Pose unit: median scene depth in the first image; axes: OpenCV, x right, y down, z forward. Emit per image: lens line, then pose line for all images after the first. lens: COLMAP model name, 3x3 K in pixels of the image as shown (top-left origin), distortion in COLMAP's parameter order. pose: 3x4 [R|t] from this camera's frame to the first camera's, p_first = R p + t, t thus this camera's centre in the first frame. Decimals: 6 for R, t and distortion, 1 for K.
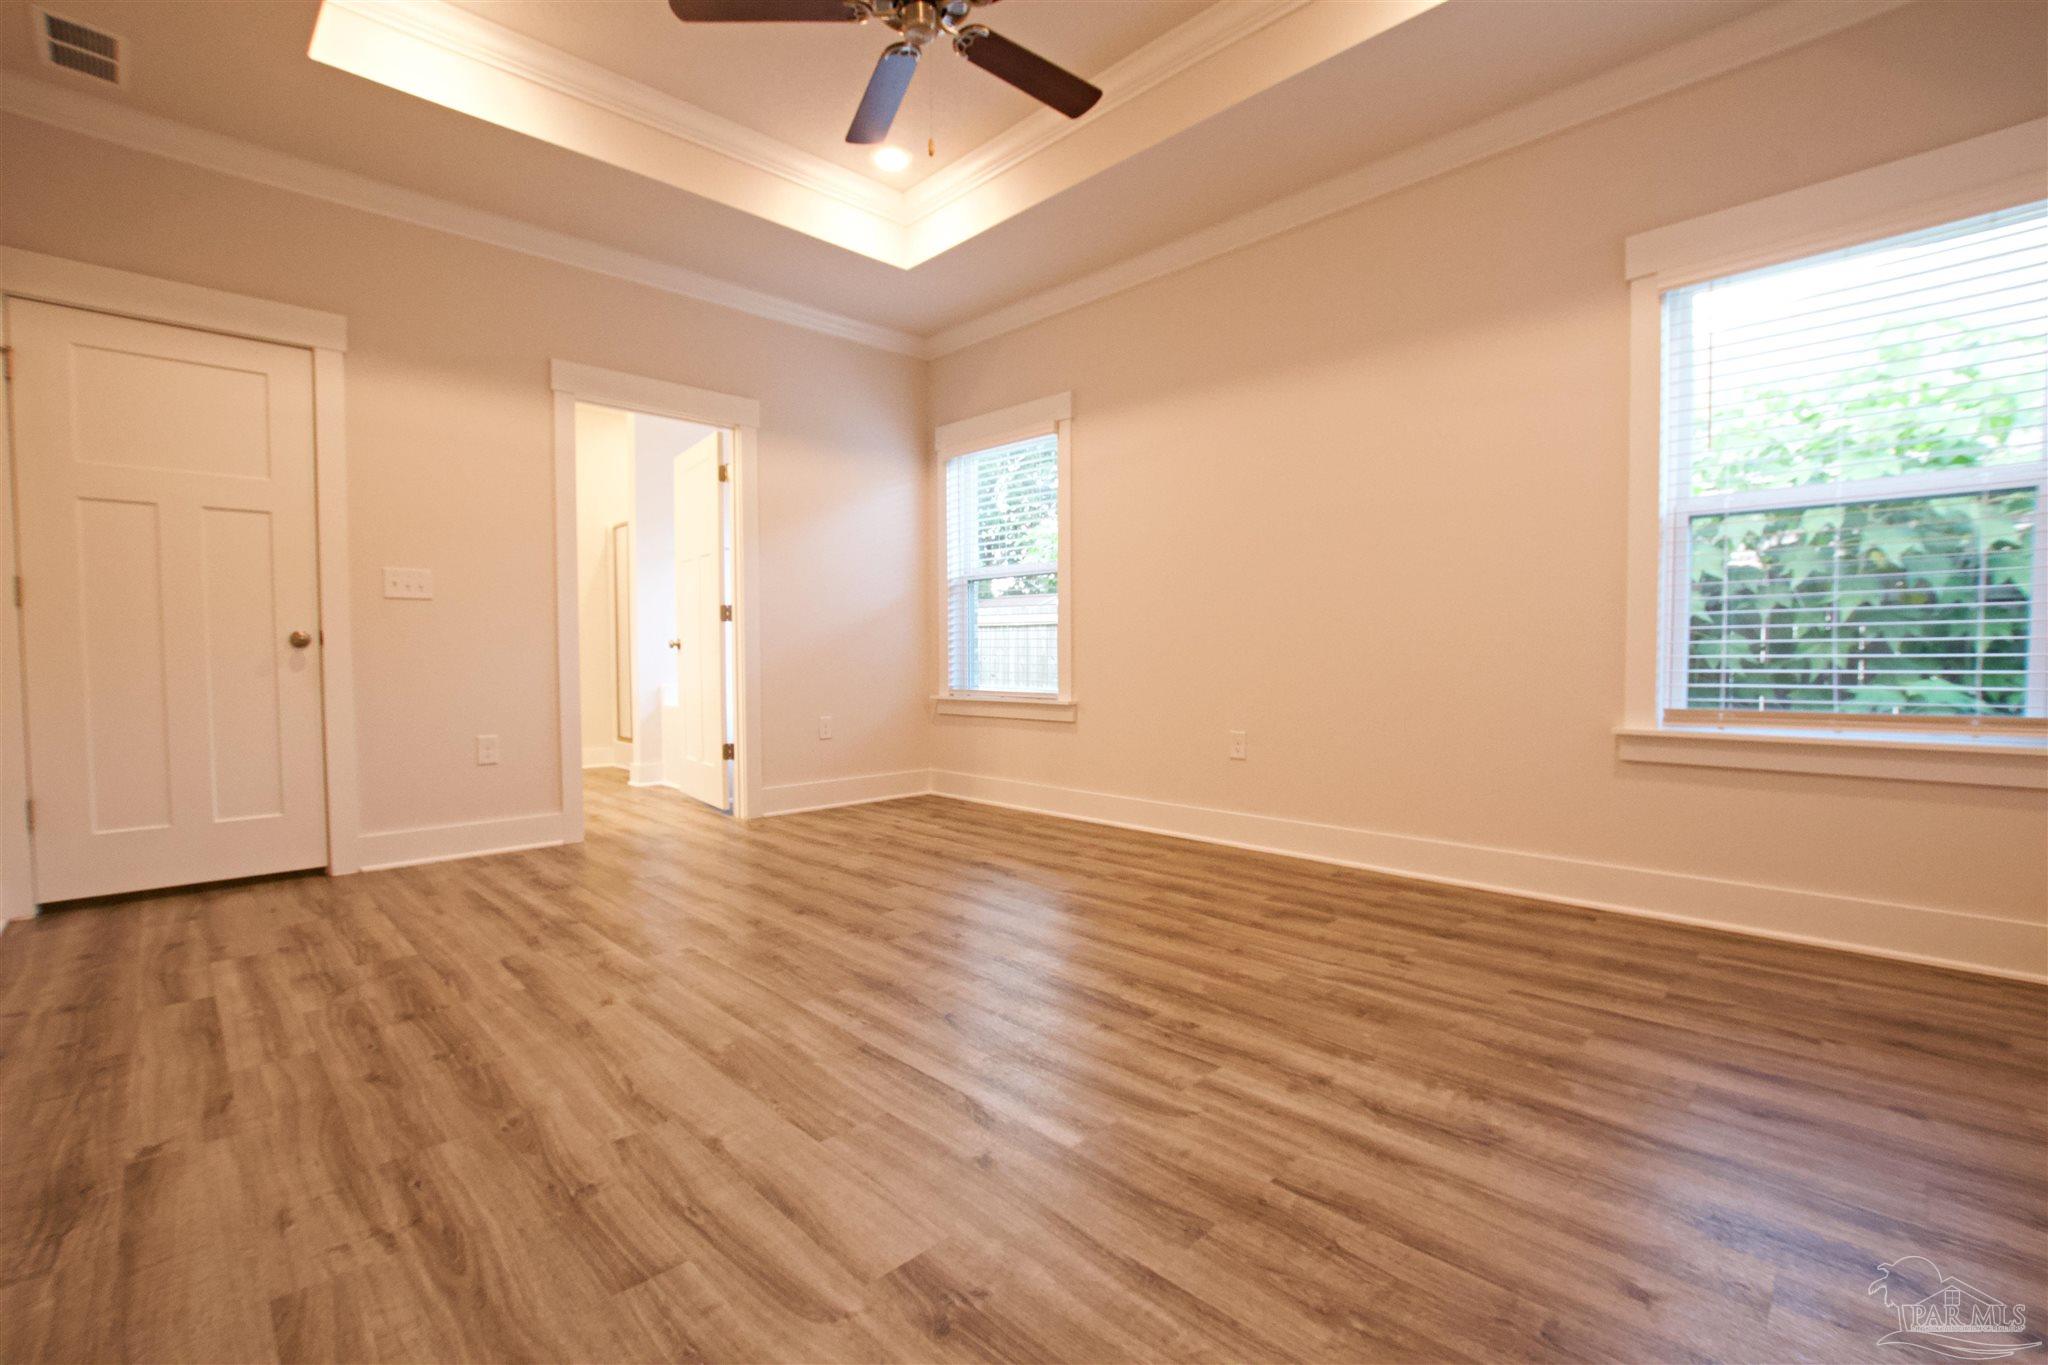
lens RADIAL K [[903.1, 0, 1016.0], [0, 903.1, 689.8], [0, 0, 1]] dist [-0.026759, 0.000685]
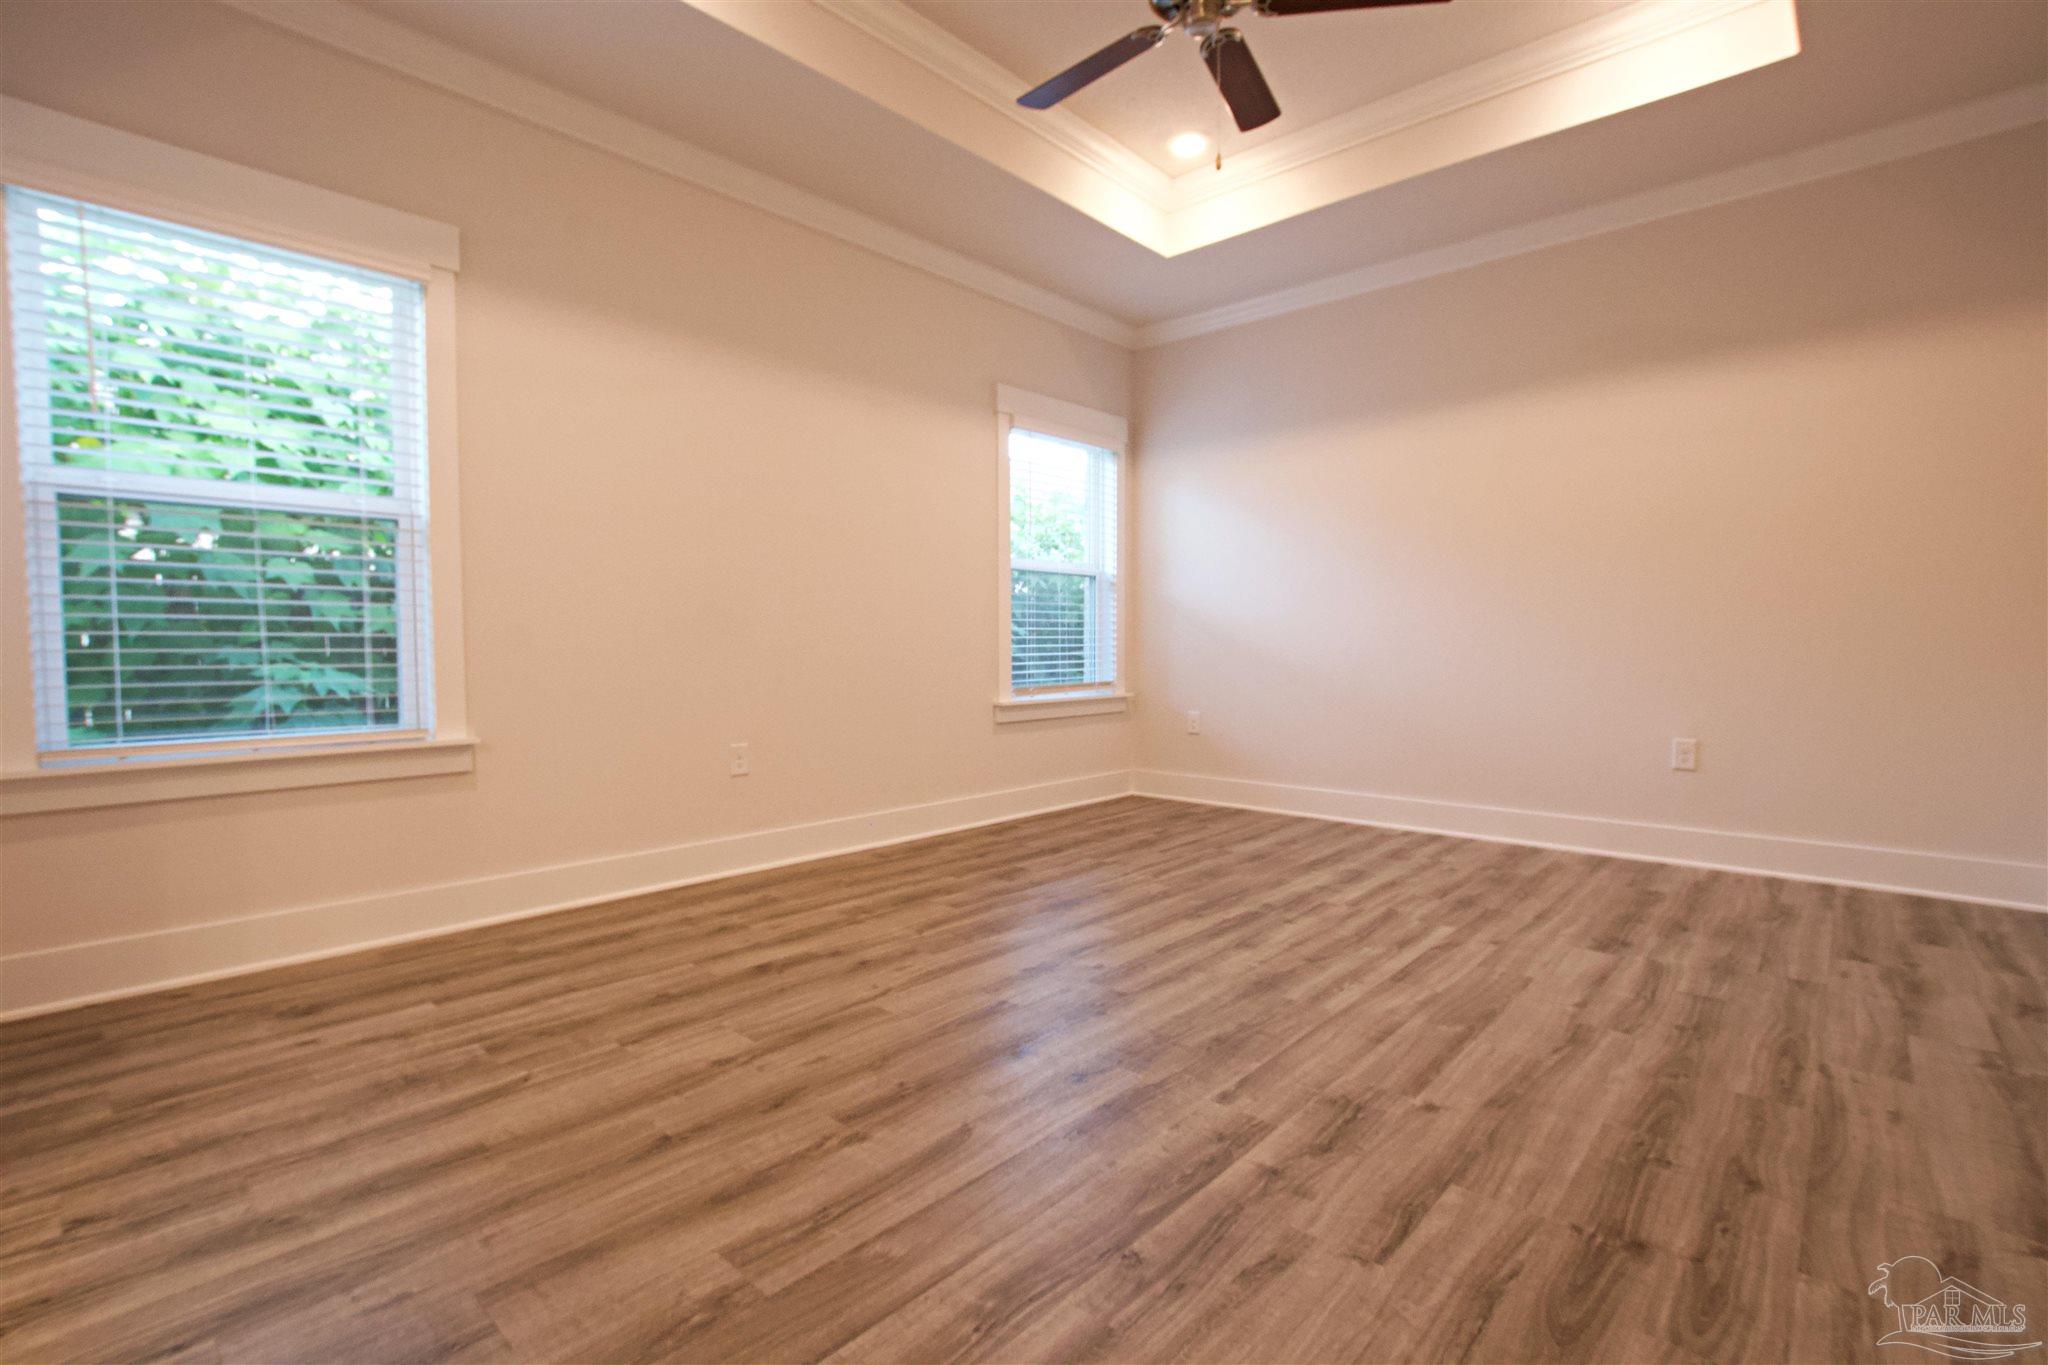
lens RADIAL K [[910.4, 0, 1024.0], [0, 910.4, 682.5], [0, 0, 1]] dist [-0.016279, 0.000925]
pose [[-0.052705, -0.037548, 0.997904, -1.290475], [0.039238, 0.998443, 0.039641, -0.079459], [-0.997839, 0.041245, -0.051150, 1.456835]]
